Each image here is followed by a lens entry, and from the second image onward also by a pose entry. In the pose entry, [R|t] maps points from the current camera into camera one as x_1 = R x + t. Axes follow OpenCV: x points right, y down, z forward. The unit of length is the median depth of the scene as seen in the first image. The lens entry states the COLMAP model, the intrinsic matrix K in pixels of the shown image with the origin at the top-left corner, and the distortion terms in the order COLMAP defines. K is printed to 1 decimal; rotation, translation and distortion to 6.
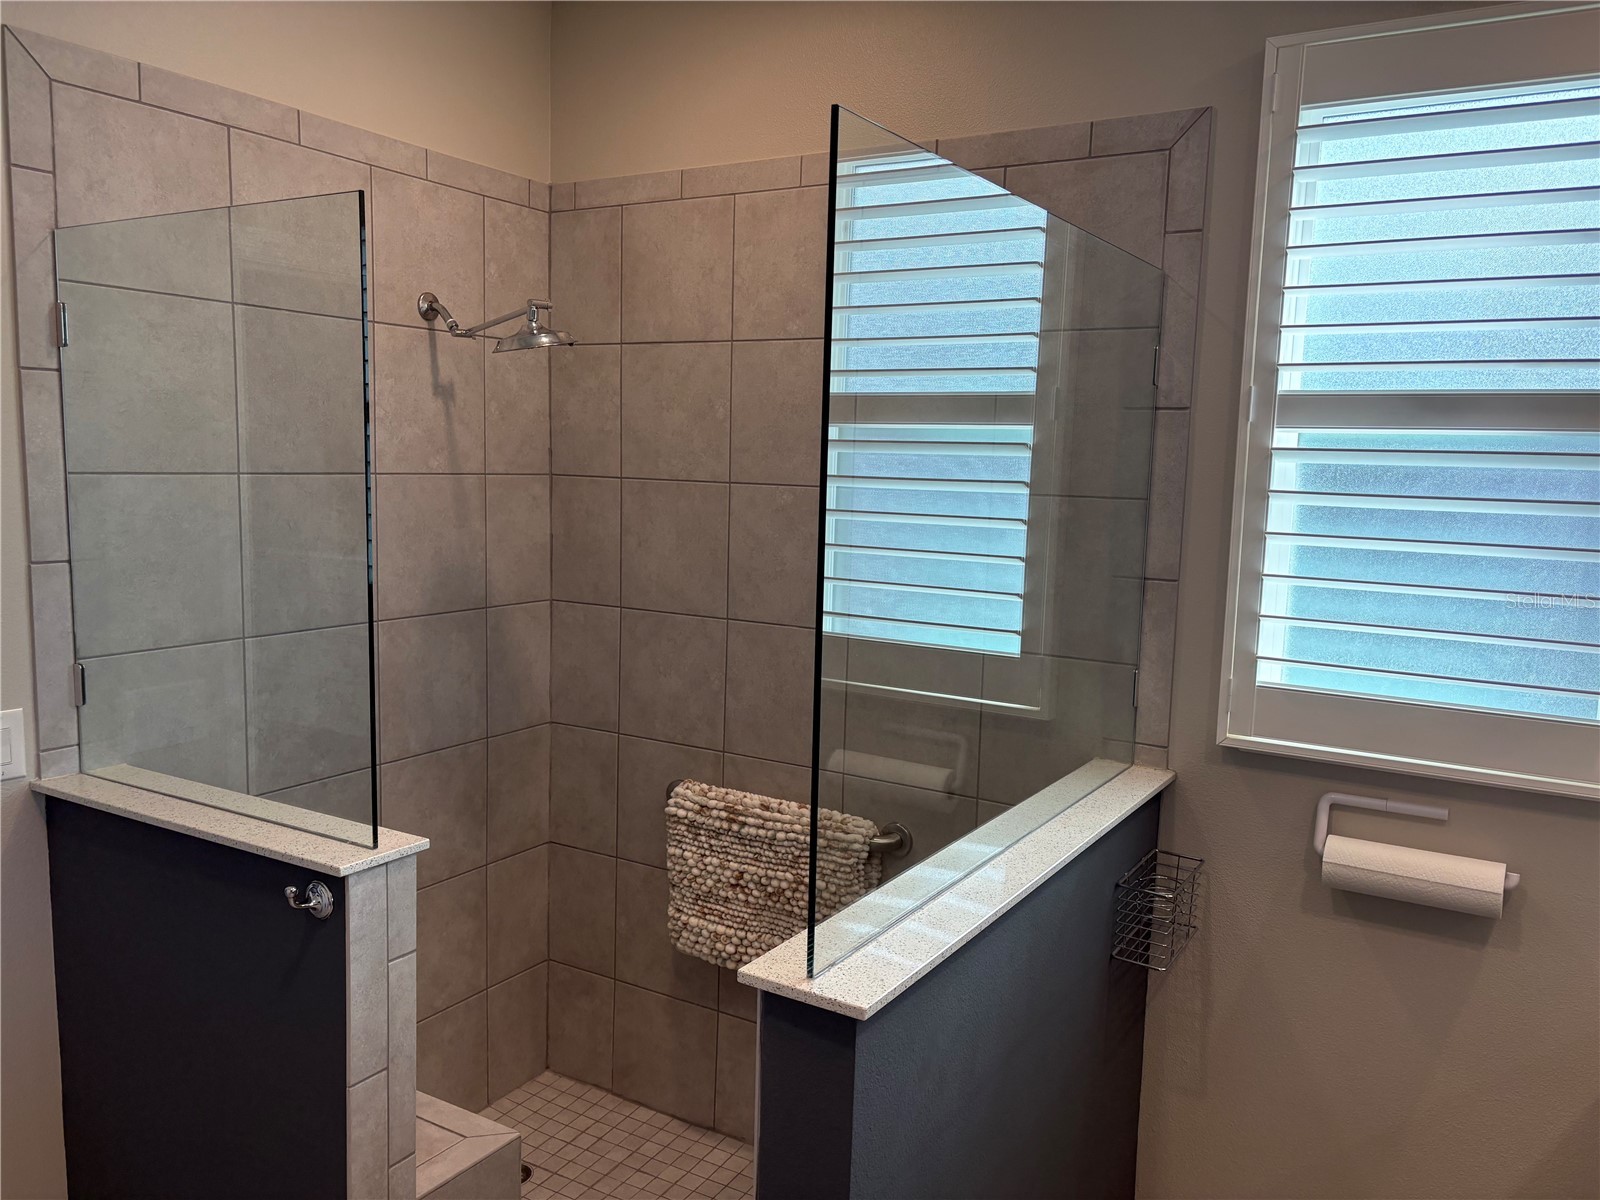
lens RADIAL K [[1165.7, 0, 800.0], [0, 1165.7, 600.0], [0, 0, 1]] dist [0.032840, -0.000518]
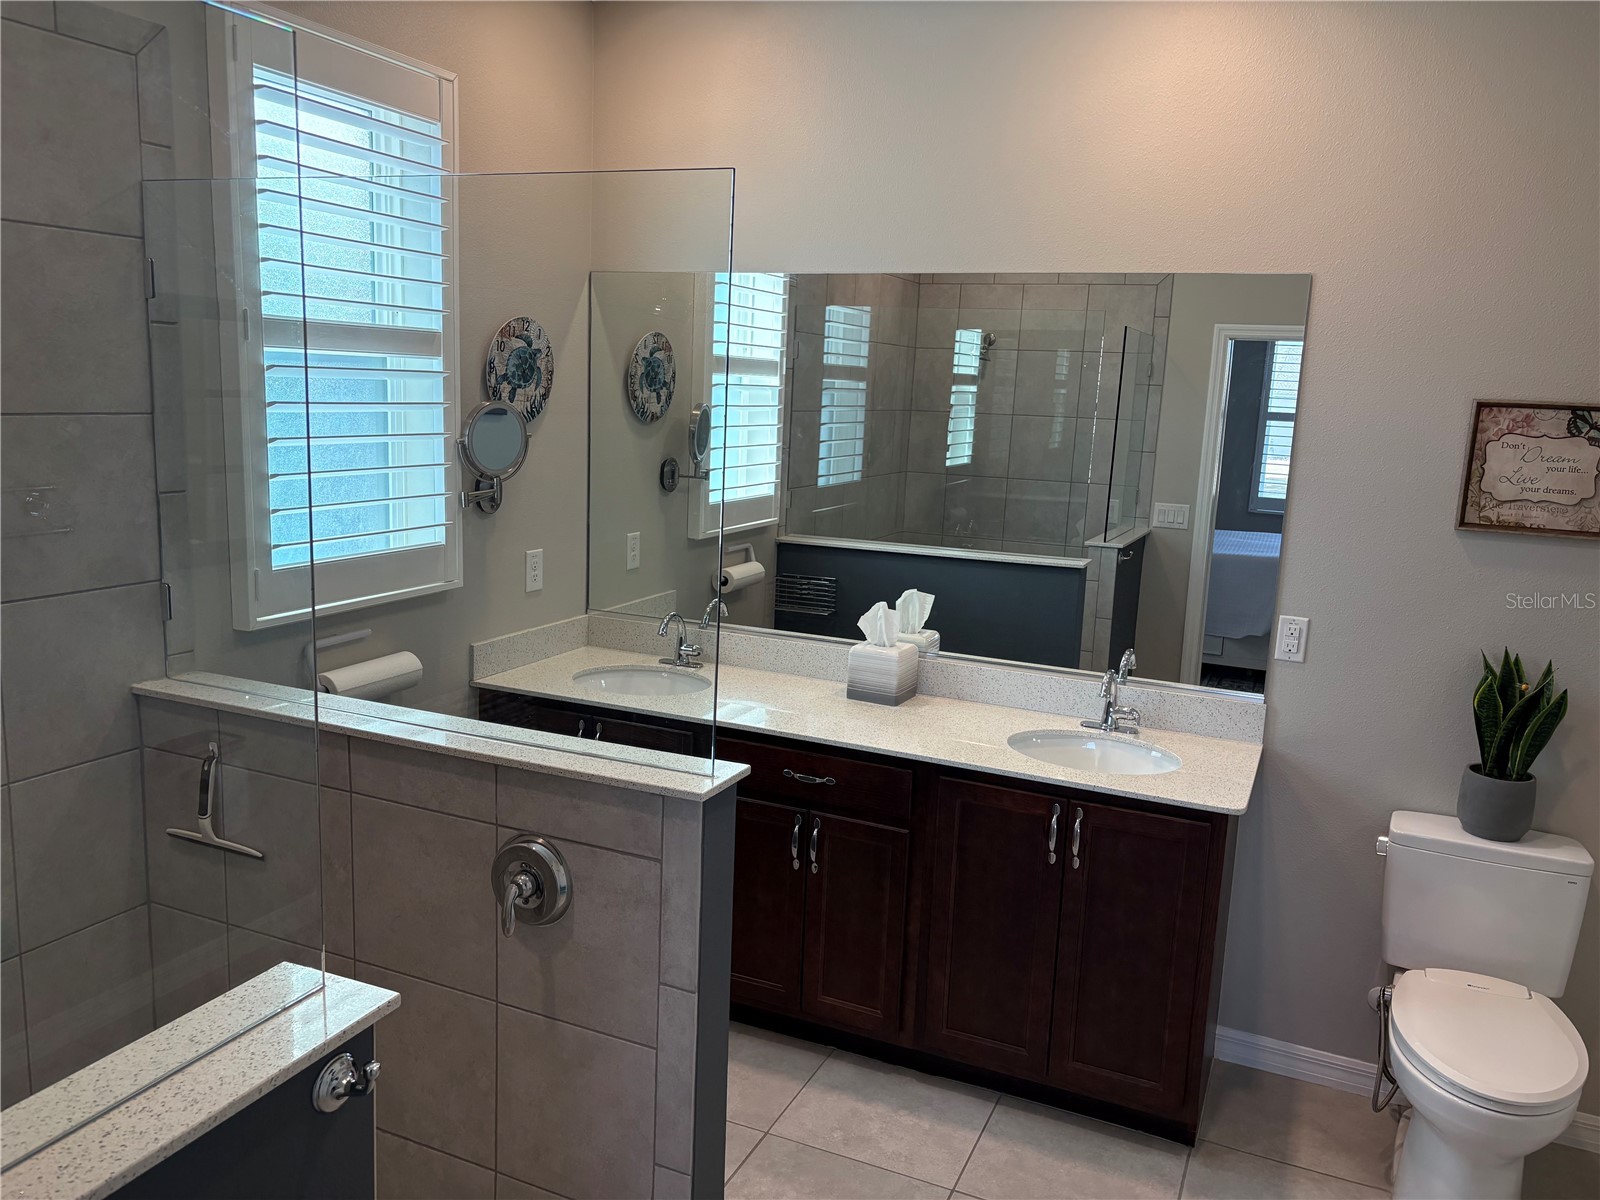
lens RADIAL K [[1214.7, 0, 800.0], [0, 1214.7, 600.0], [0, 0, 1]] dist [0.001745, -0.000494]
pose [[-0.152074, -0.202037, 0.967499, -0.875589], [0.082602, 0.972862, 0.216140, -0.117885], [-0.984911, 0.112787, -0.131258, 0.660612]]
